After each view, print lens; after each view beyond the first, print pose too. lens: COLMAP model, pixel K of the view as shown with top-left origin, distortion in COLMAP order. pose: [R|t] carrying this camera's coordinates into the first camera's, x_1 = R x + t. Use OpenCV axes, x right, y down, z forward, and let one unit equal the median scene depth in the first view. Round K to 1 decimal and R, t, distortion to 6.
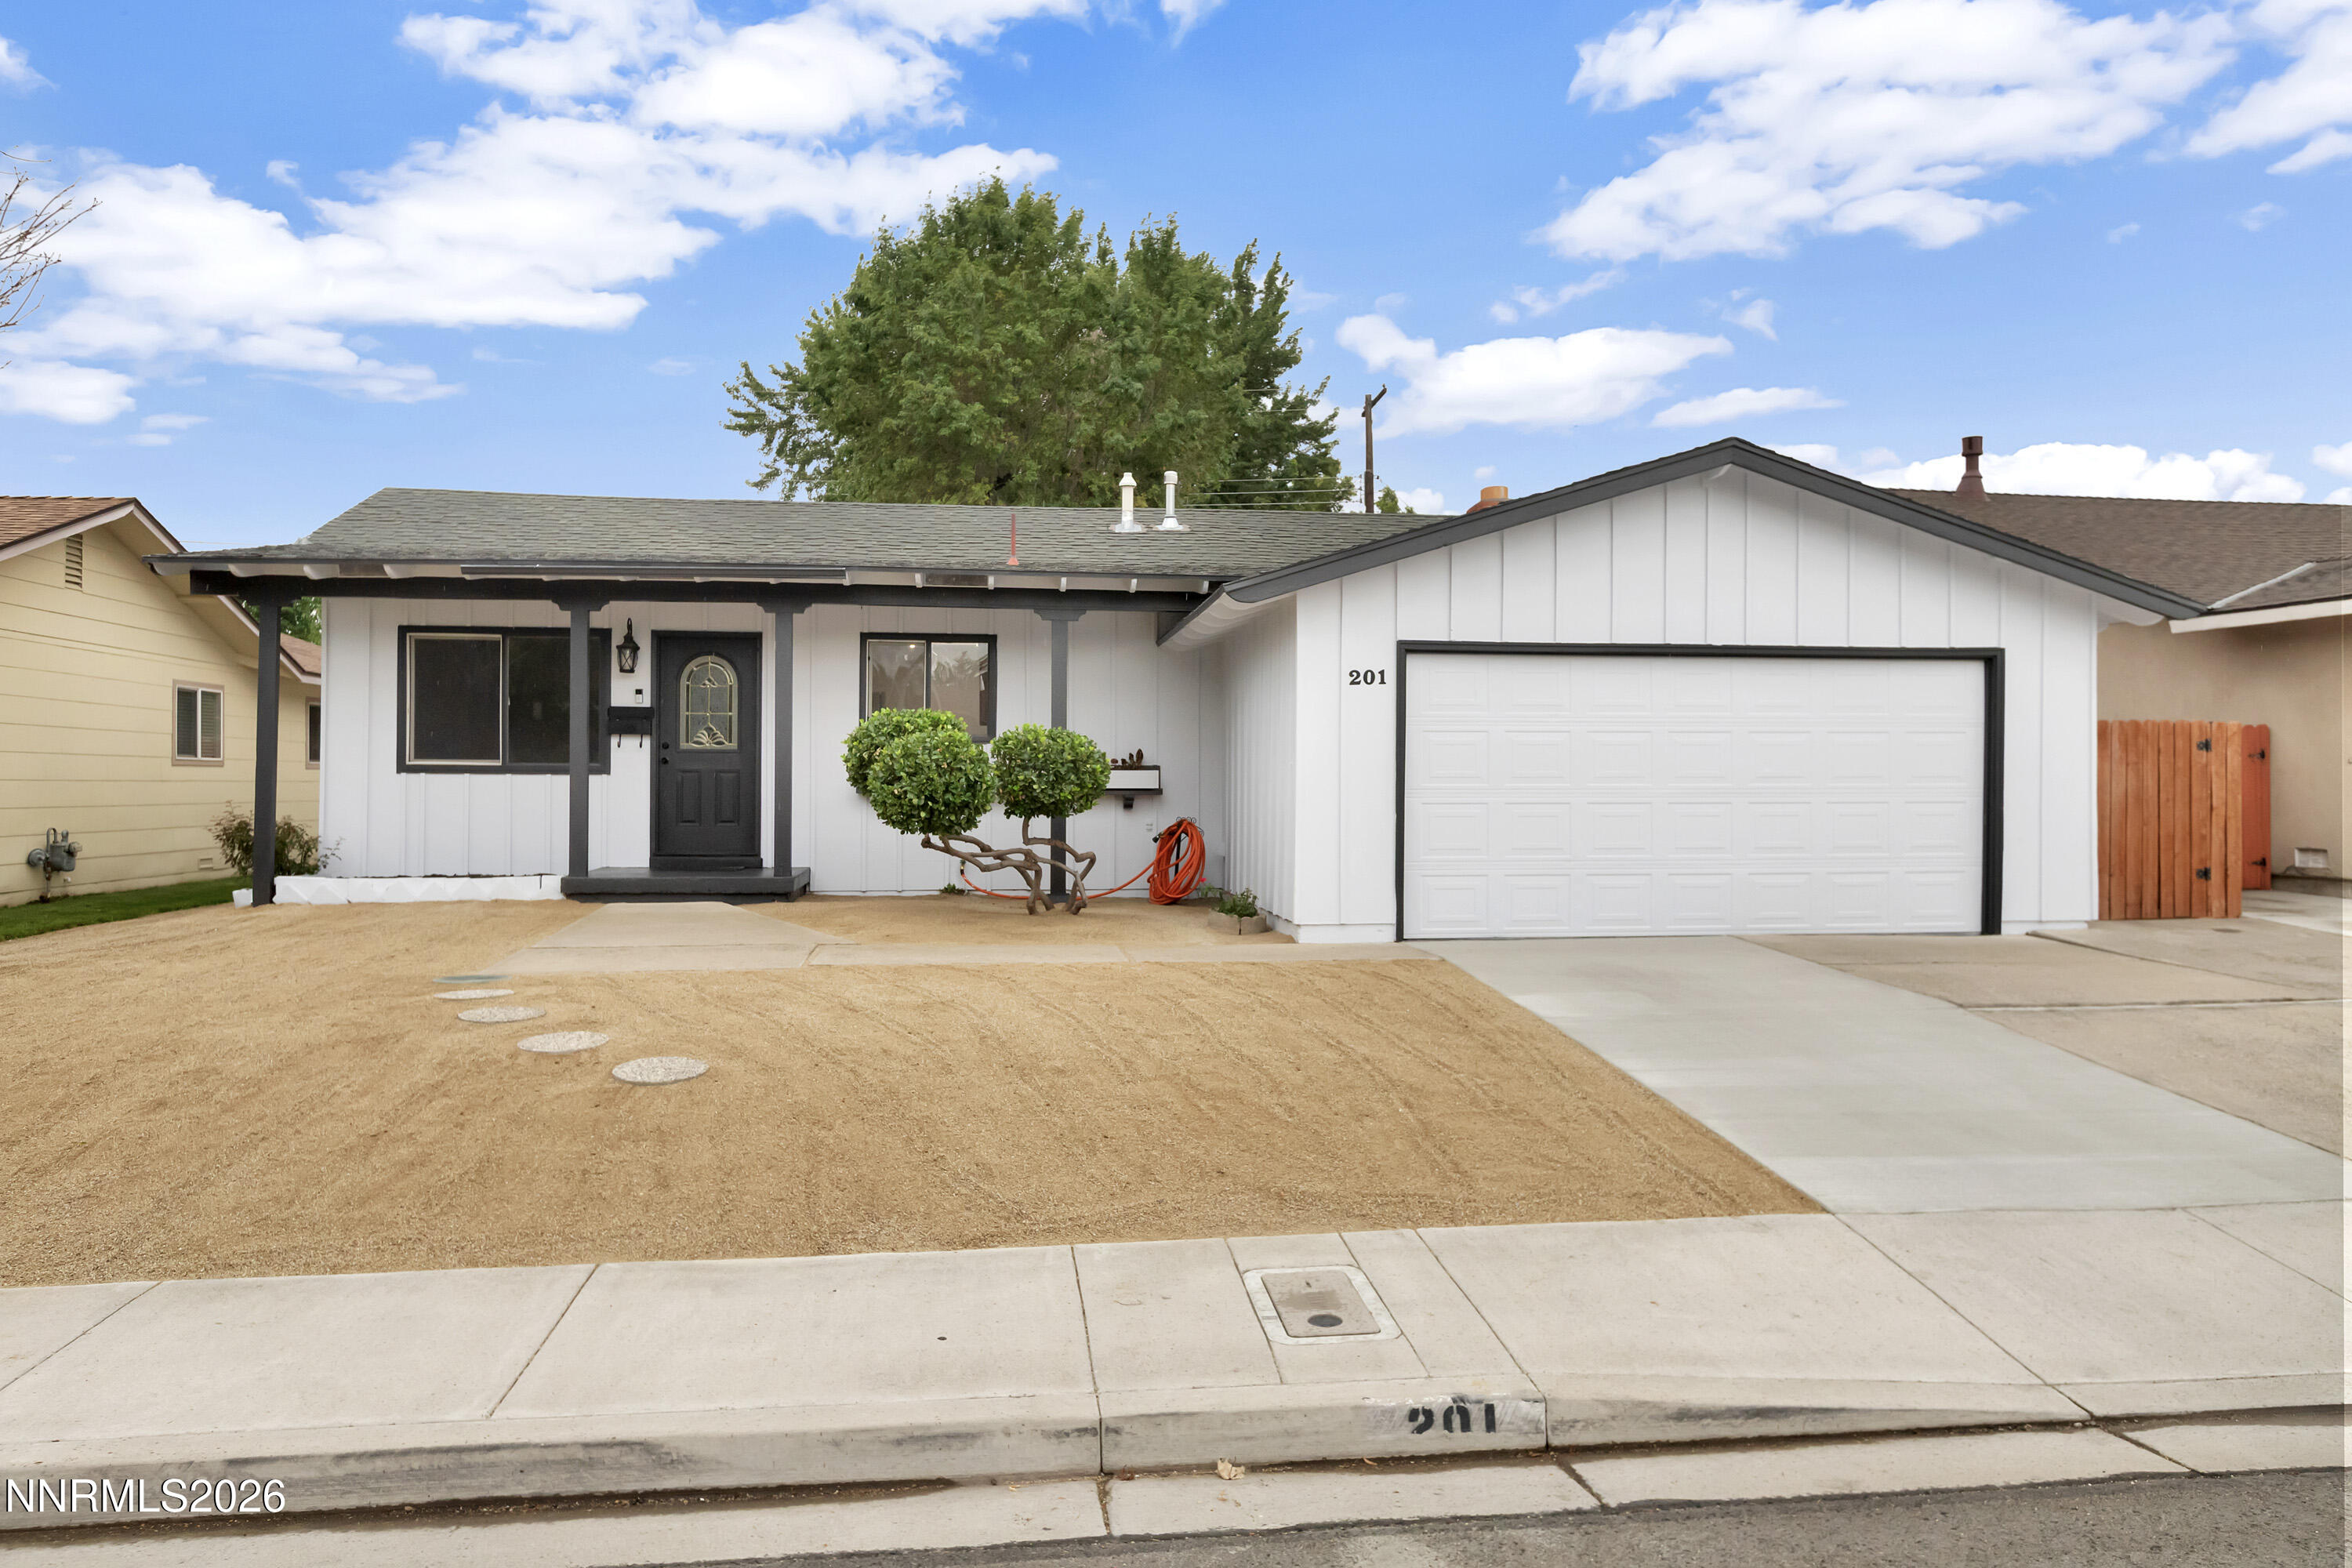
lens RADIAL K [[1367.1, 0, 1175.9], [0, 1367.1, 820.1], [0, 0, 1]] dist [0.000913, 0.001757]
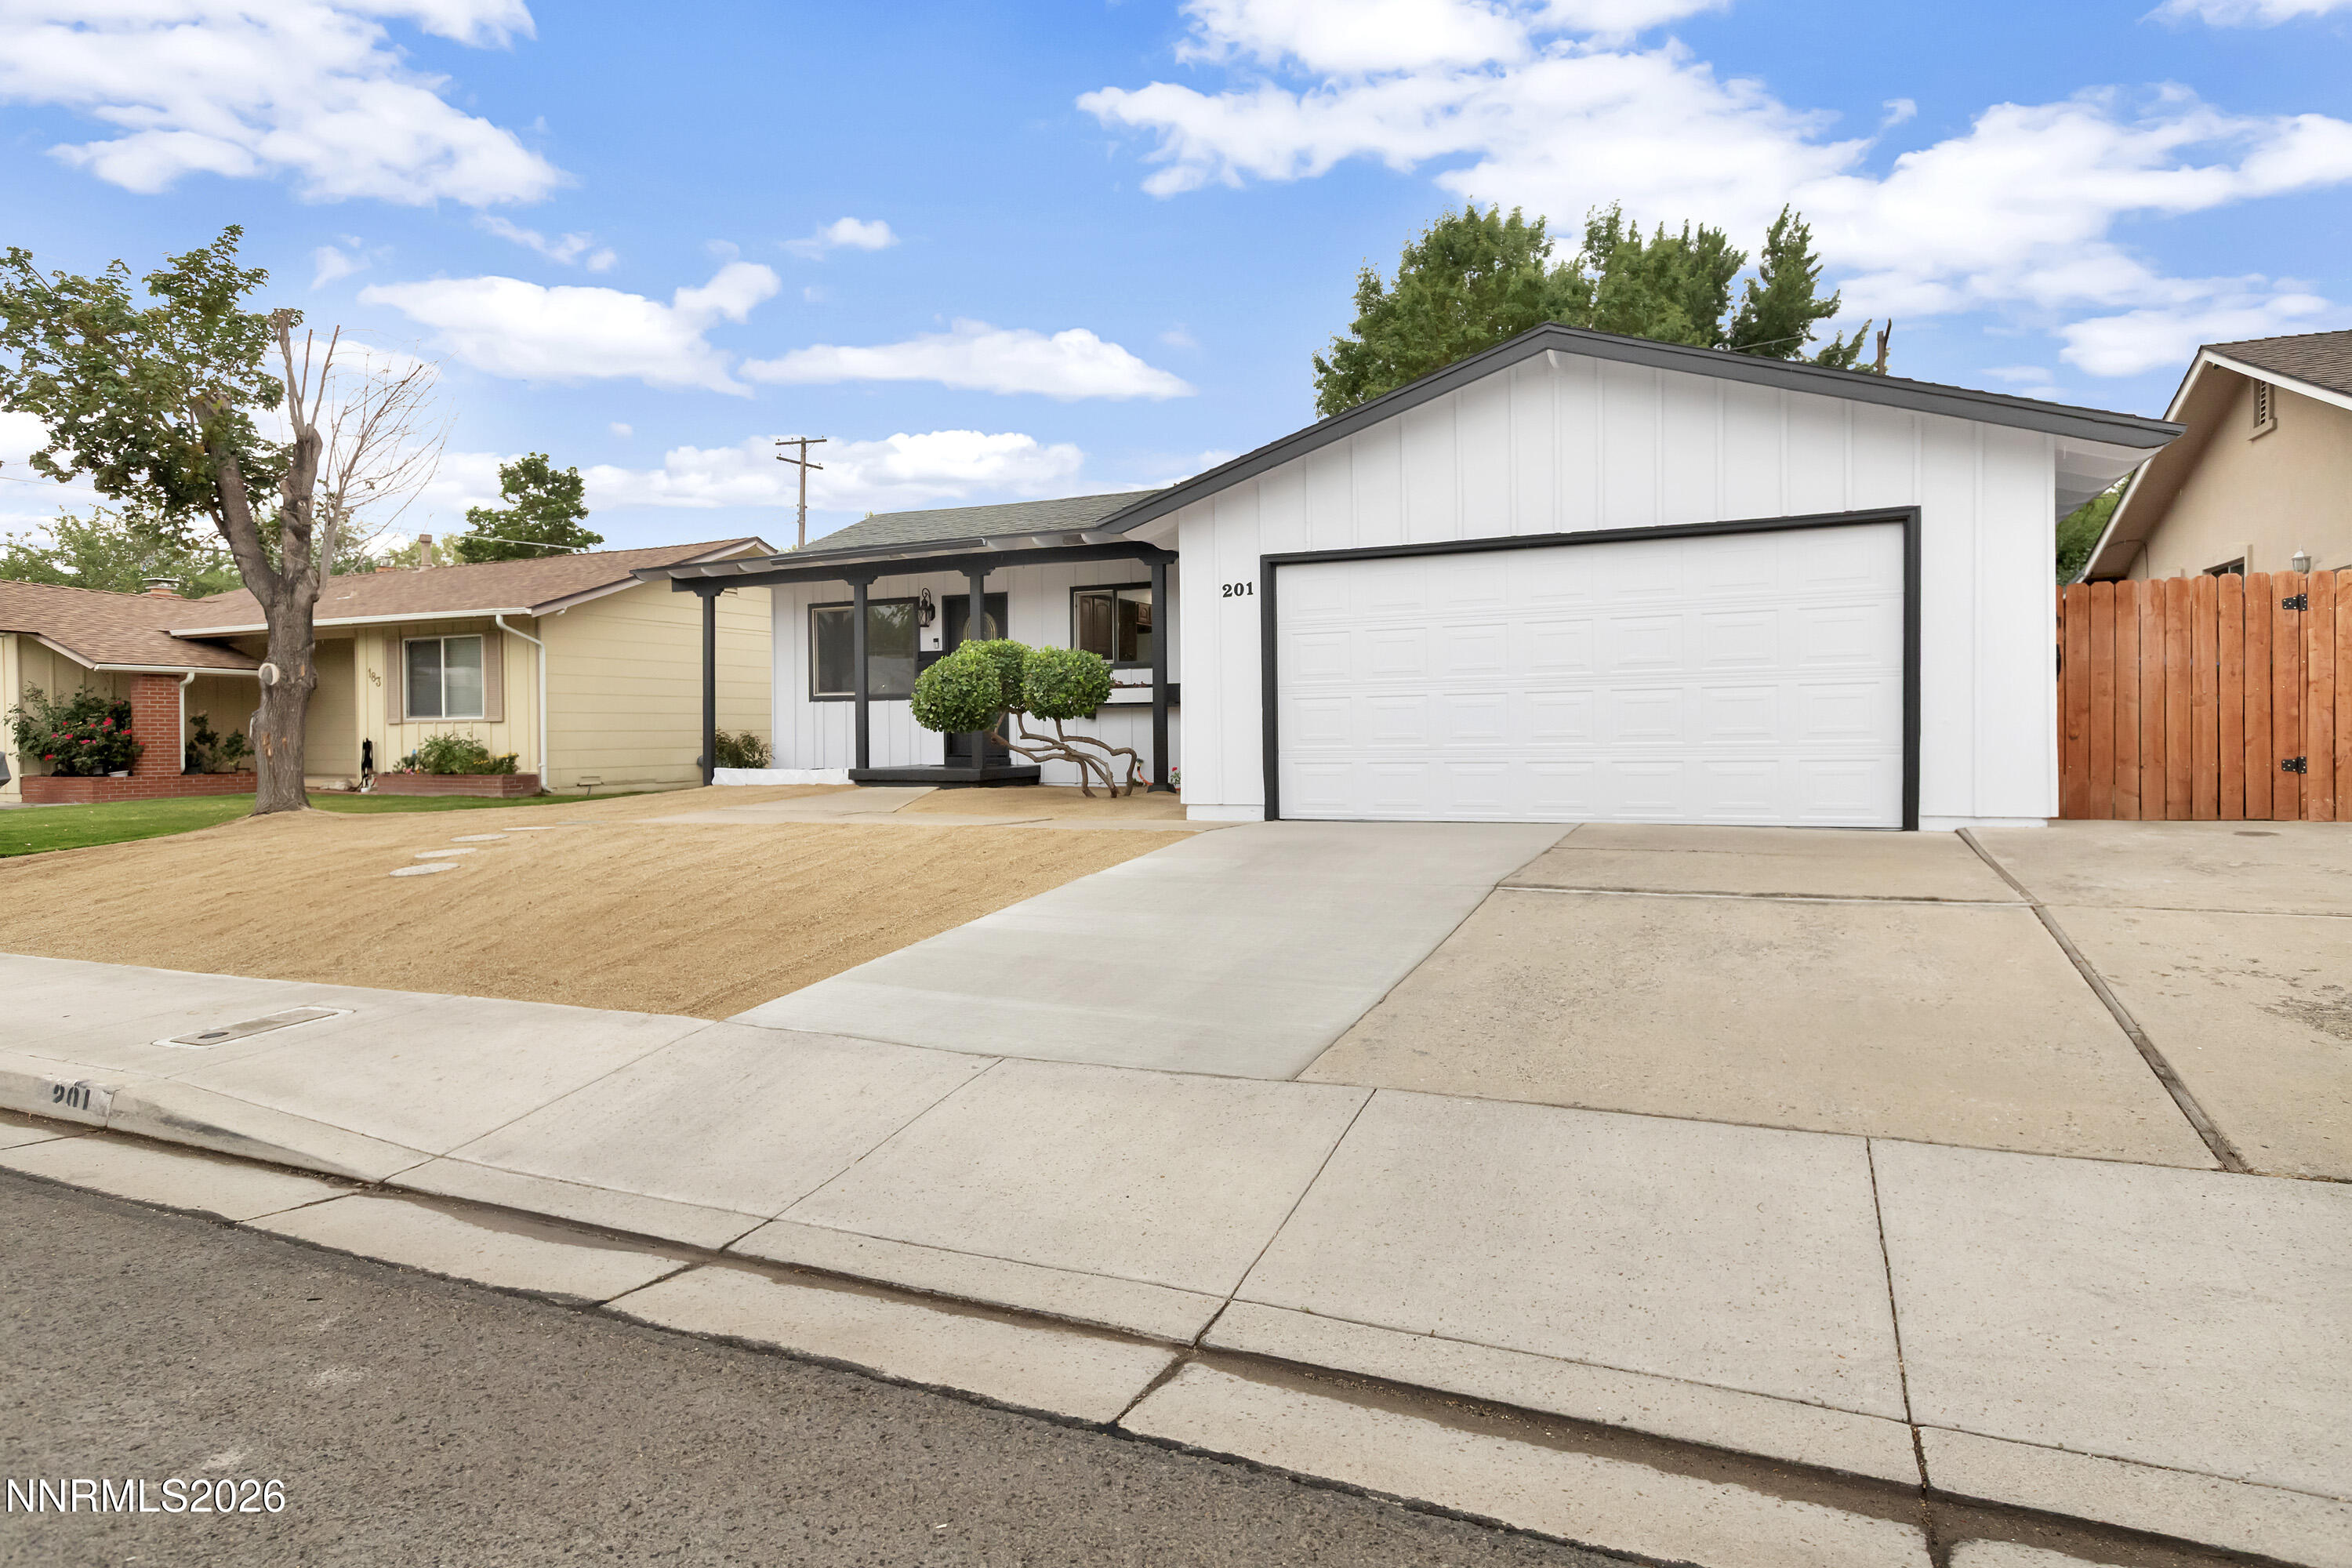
lens RADIAL K [[1094.2, 0, 1200.0], [0, 1094.2, 764.5], [0, 0, 1]] dist [0.000756, 0.000330]
pose [[0.891300, 0.001300, -0.453412, 0.509029], [0.005866, 0.999879, 0.014400, 0.027822], [0.453376, -0.015494, 0.891185, 0.158791]]
